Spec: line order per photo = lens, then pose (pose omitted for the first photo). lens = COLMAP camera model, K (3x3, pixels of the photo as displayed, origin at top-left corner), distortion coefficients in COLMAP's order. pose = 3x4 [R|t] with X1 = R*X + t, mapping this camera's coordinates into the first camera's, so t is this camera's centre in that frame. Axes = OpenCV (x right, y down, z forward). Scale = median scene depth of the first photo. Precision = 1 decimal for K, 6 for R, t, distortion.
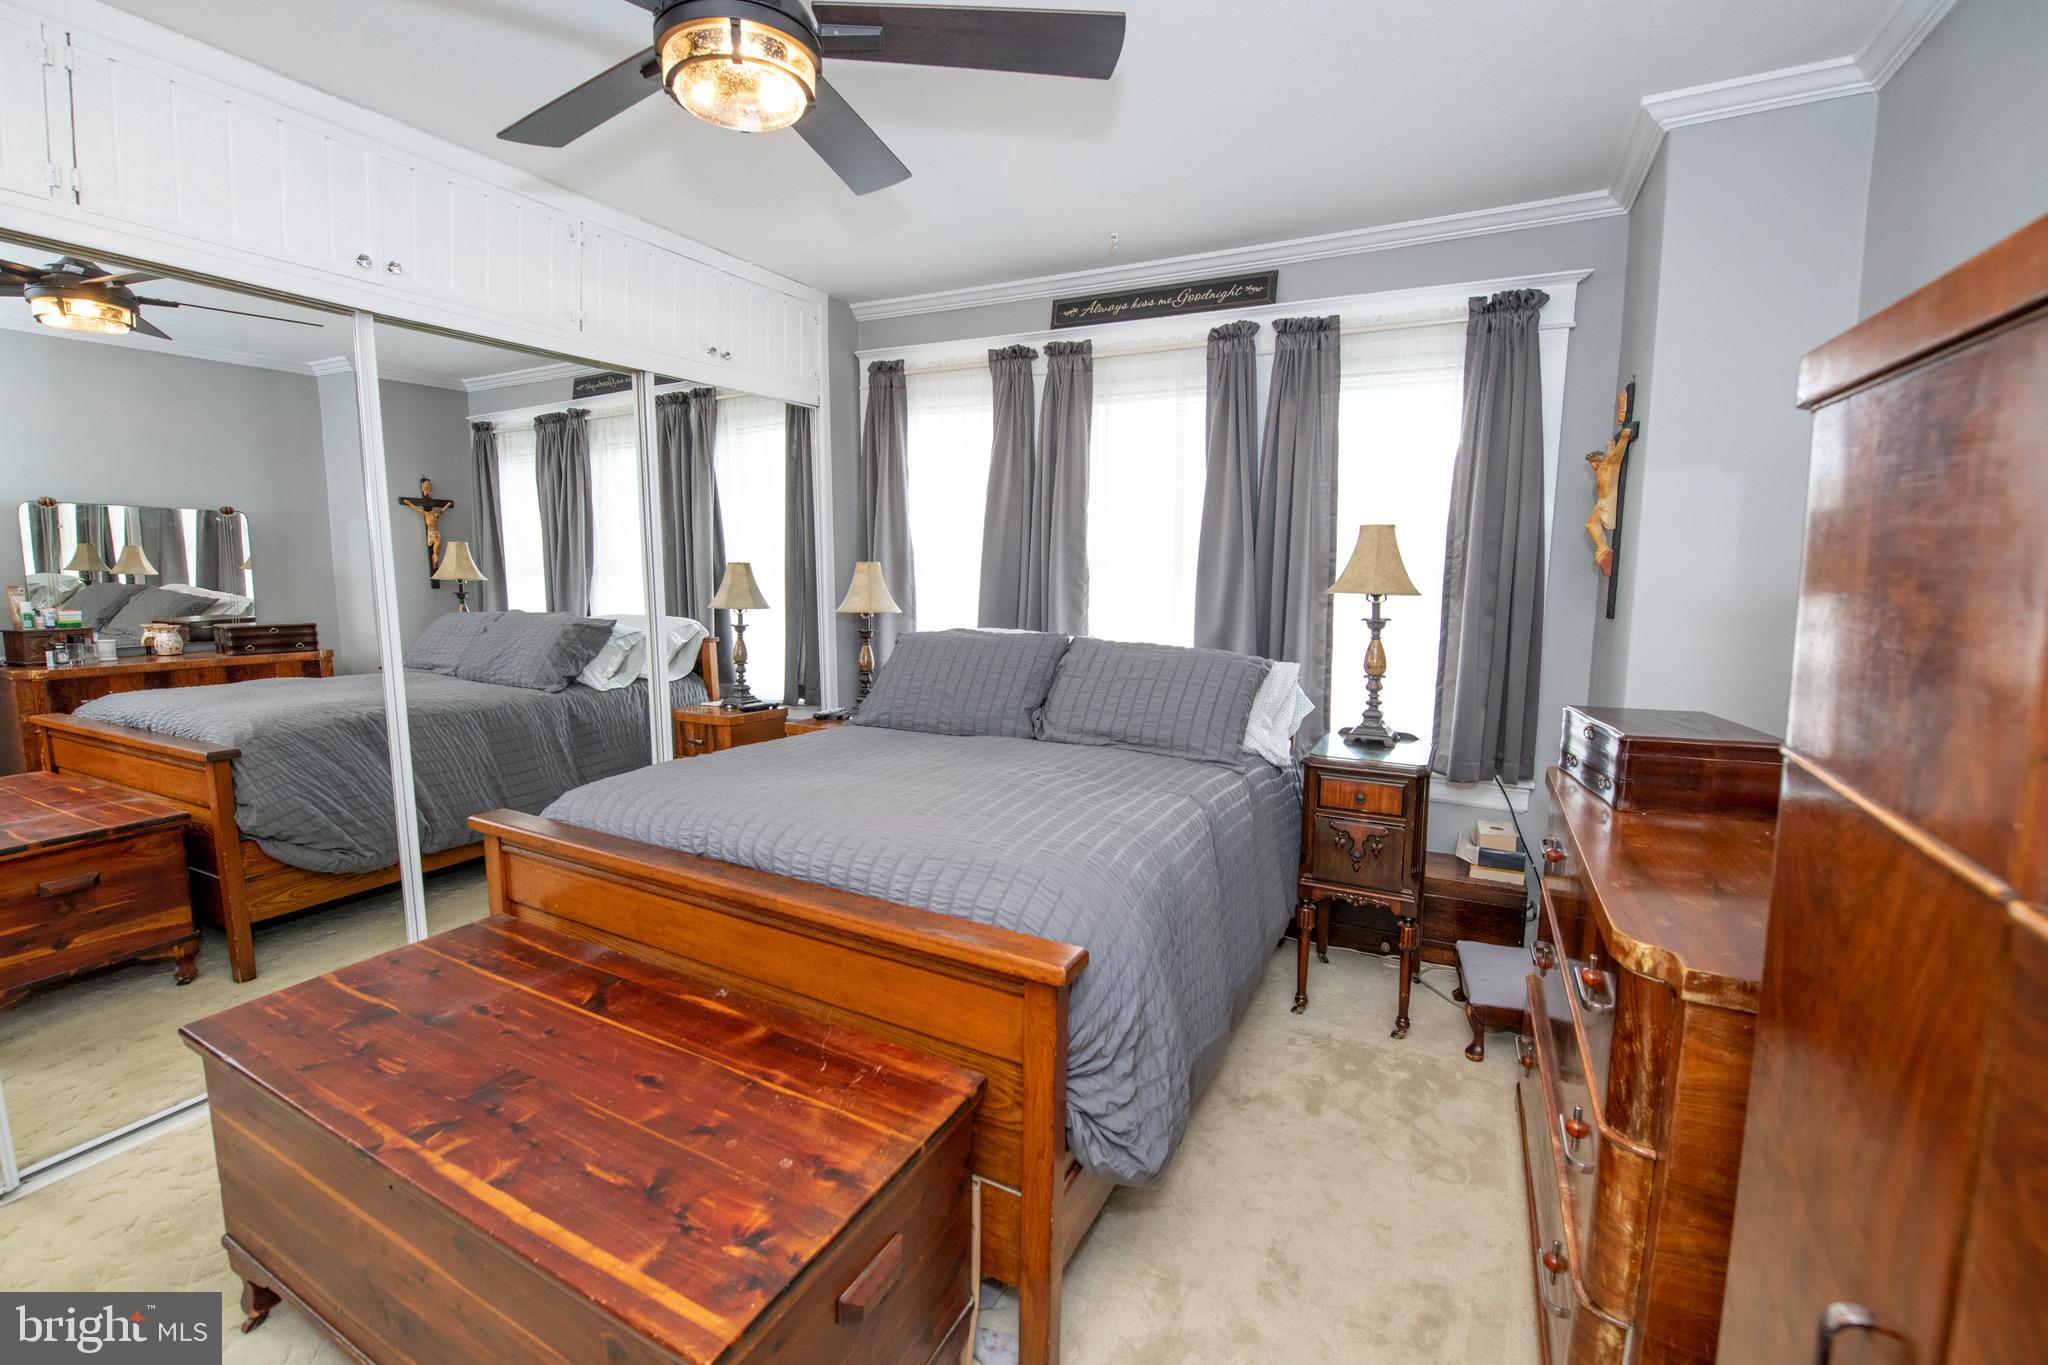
lens RADIAL K [[875.3, 0, 995.7], [0, 875.3, 678.4], [0, 0, 1]] dist [-0.017718, -0.000561]
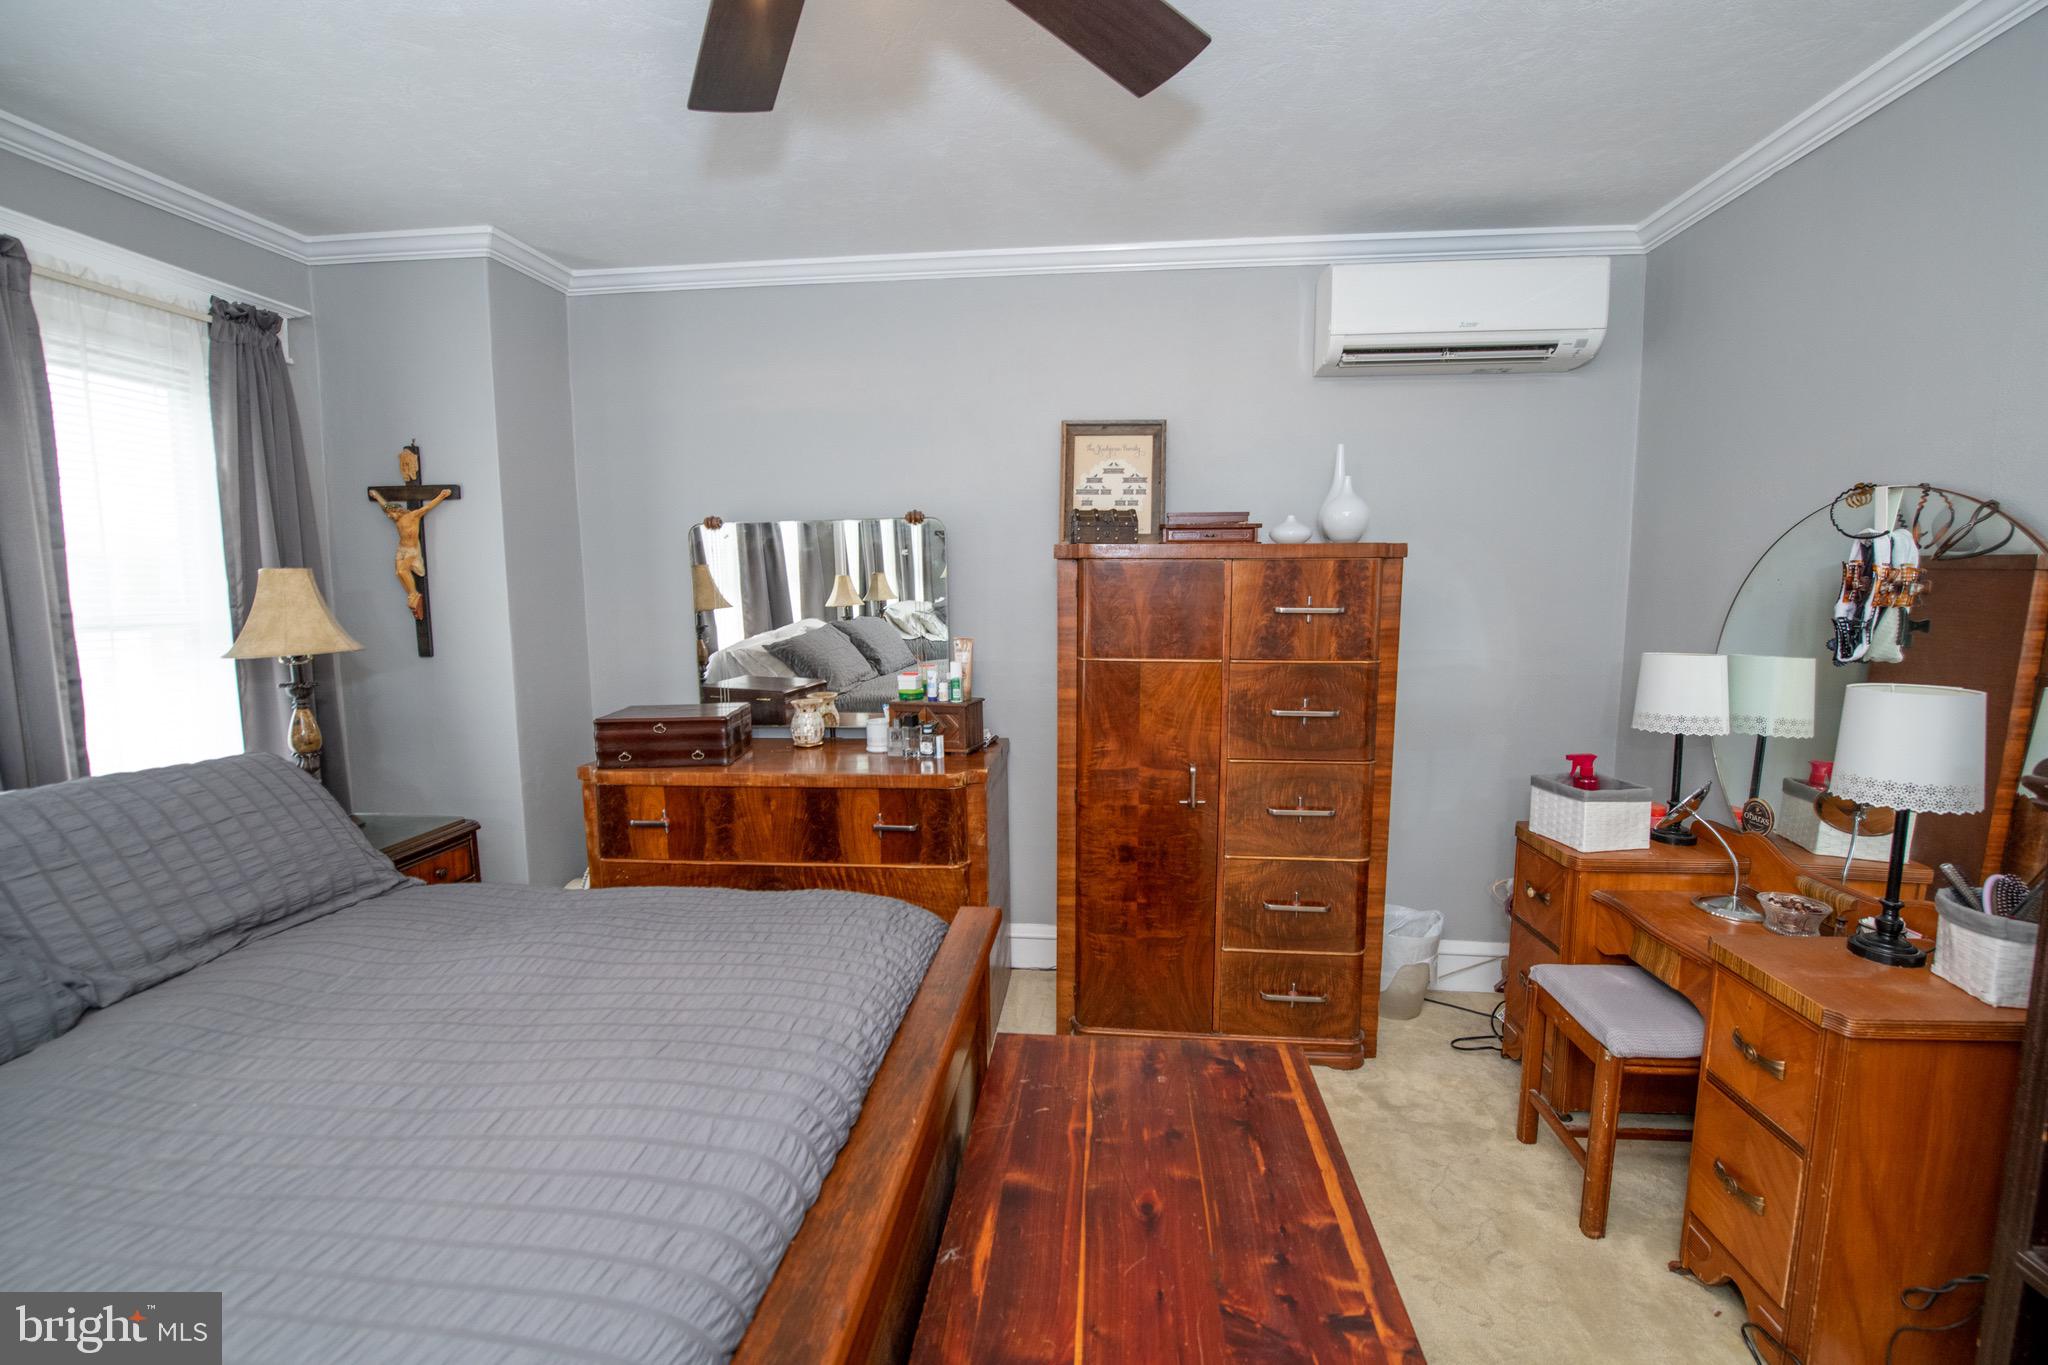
lens RADIAL K [[842.0, 0, 1037.0], [0, 842.0, 676.3], [0, 0, 1]] dist [-0.009049, -0.006449]
pose [[-0.399812, -0.104500, 0.910621, -0.525161], [0.127155, 0.977550, 0.168009, -0.113278], [-0.907735, 0.182962, -0.377549, 0.644287]]
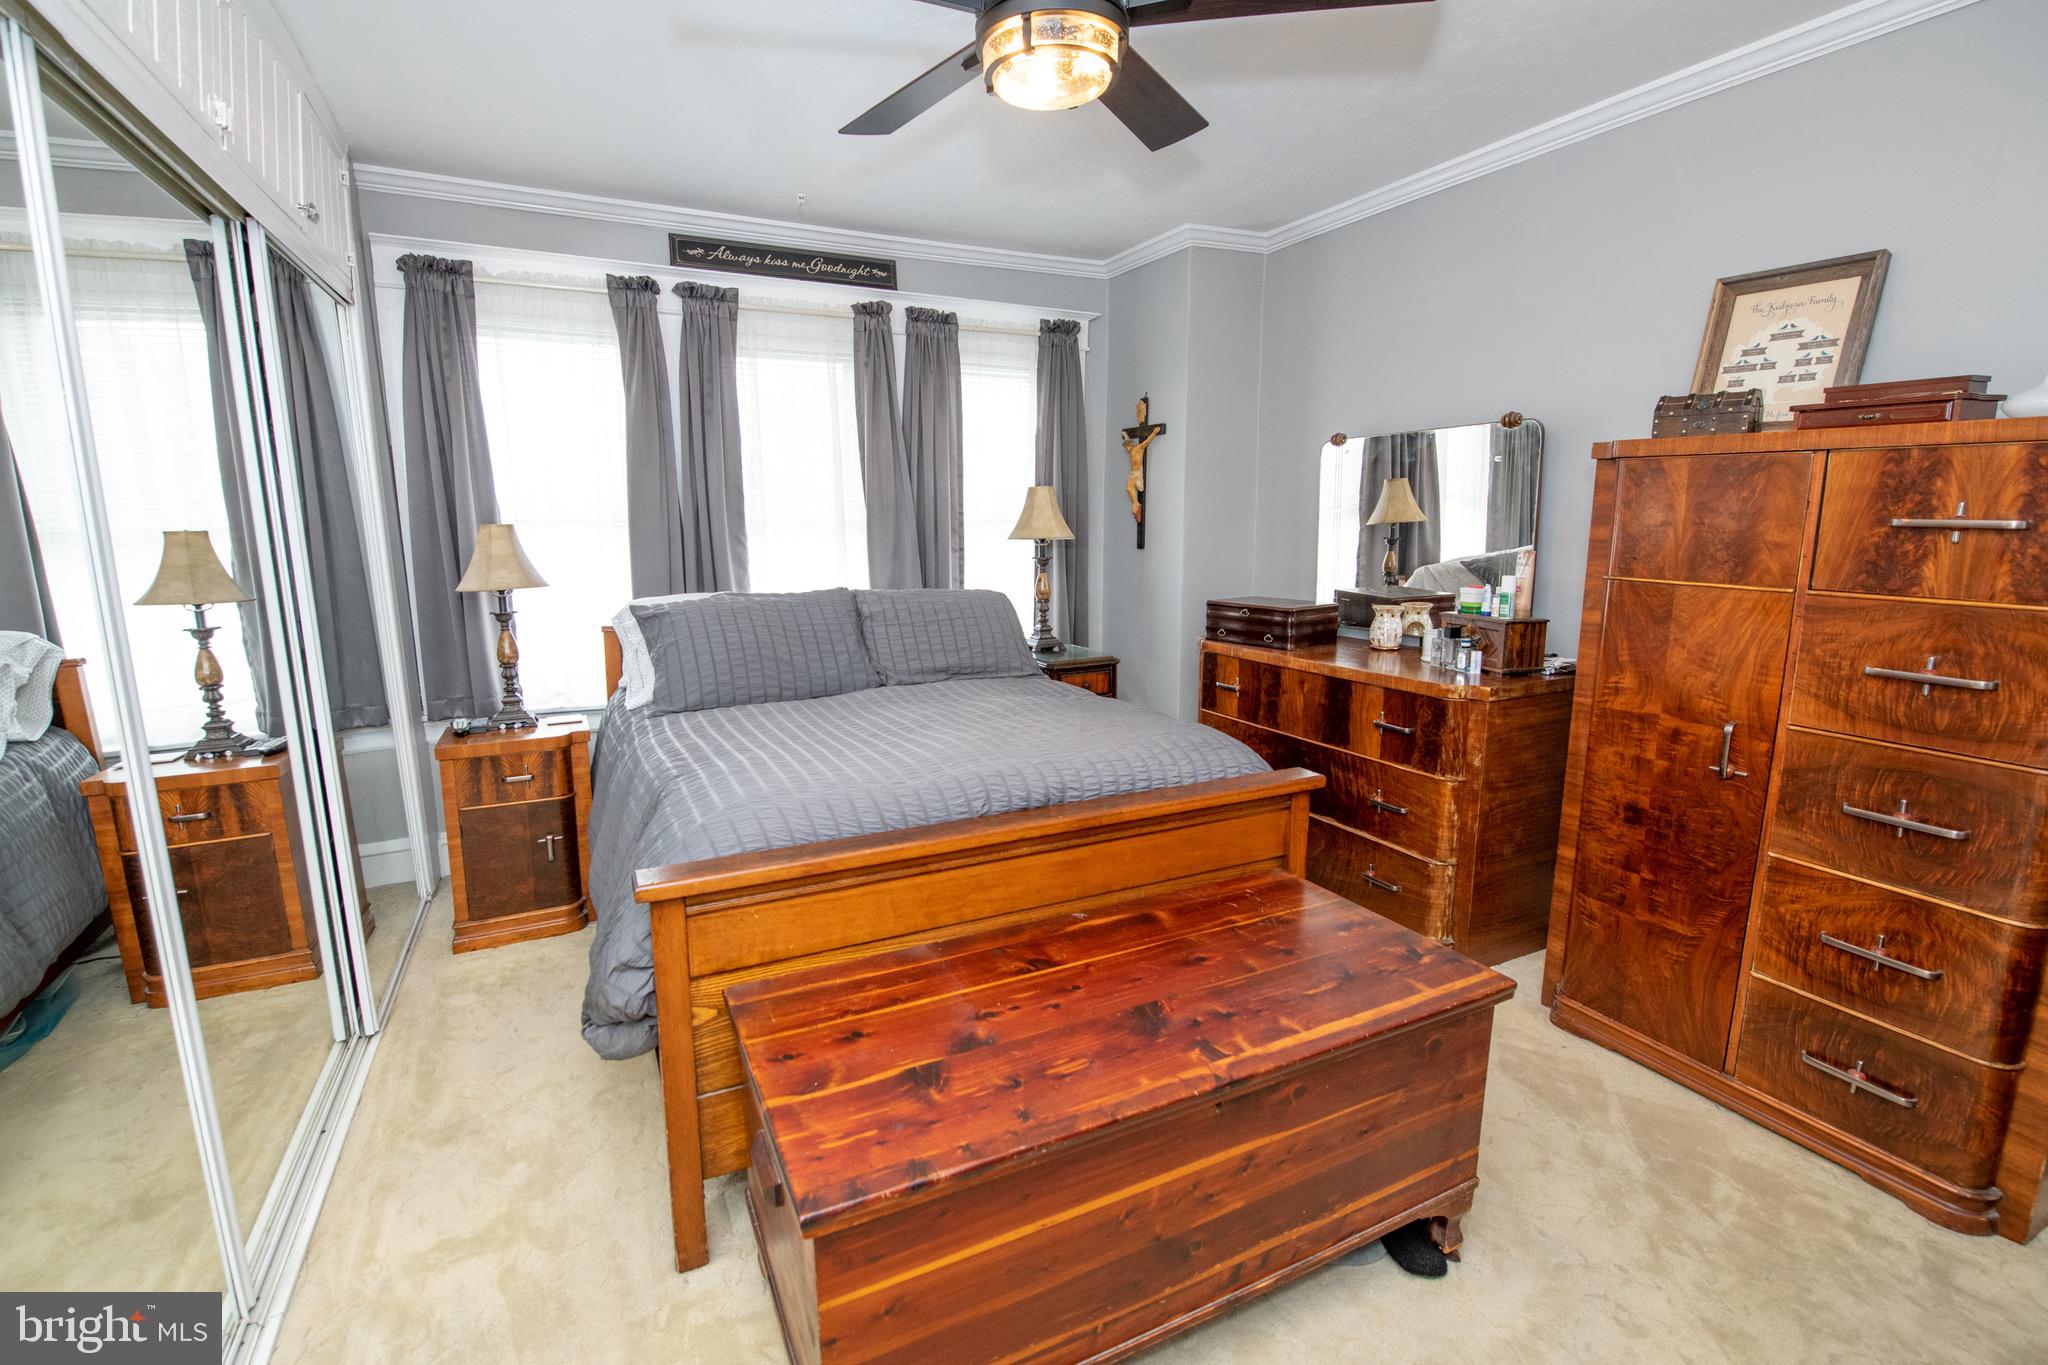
lens RADIAL K [[911.7, 0, 975.2], [0, 911.7, 675.4], [0, 0, 1]] dist [-0.000839, -0.008845]
pose [[0.594561, -0.153846, 0.789195, -0.732771], [0.120234, 0.987500, 0.101922, -0.042212], [-0.795010, 0.034289, 0.605626, 0.230991]]
